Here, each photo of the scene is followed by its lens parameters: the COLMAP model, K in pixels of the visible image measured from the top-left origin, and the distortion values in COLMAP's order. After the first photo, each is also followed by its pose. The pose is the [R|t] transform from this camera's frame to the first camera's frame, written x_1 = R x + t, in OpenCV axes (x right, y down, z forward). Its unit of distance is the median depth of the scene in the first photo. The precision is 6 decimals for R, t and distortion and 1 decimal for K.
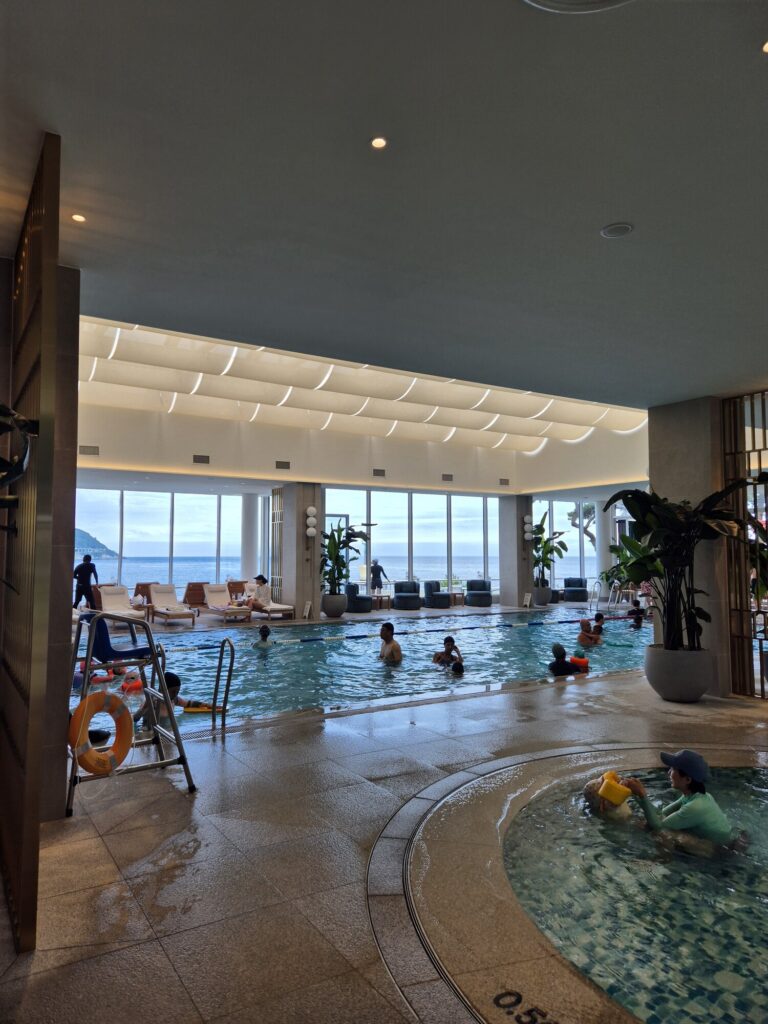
lens RADIAL K [[702.2, 0, 368.4], [0, 702.2, 507.6], [0, 0, 1]] dist [0.088915, -0.064322]
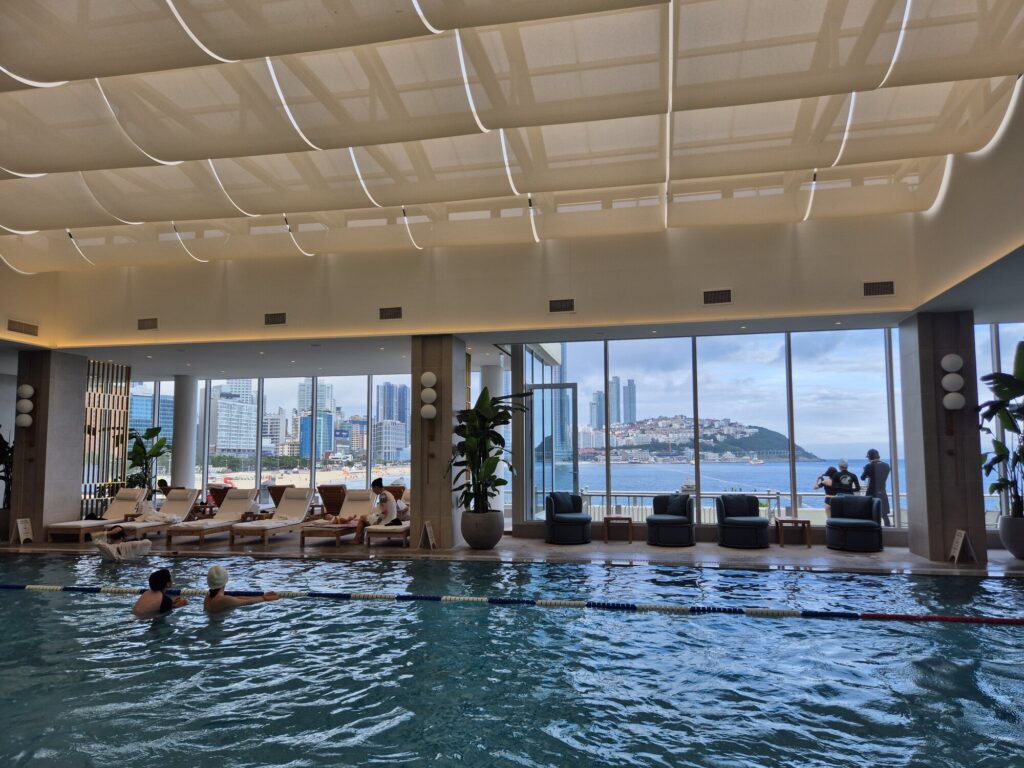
lens RADIAL K [[702.2, 0, 526.3], [0, 702.2, 405.6], [0, 0, 1]] dist [0.088915, -0.064322]
pose [[0.728253, -0.056711, -0.682958, 0.419277], [0.052011, 0.998270, -0.027433, 0.051733], [0.683332, -0.015543, 0.729942, 0.601740]]
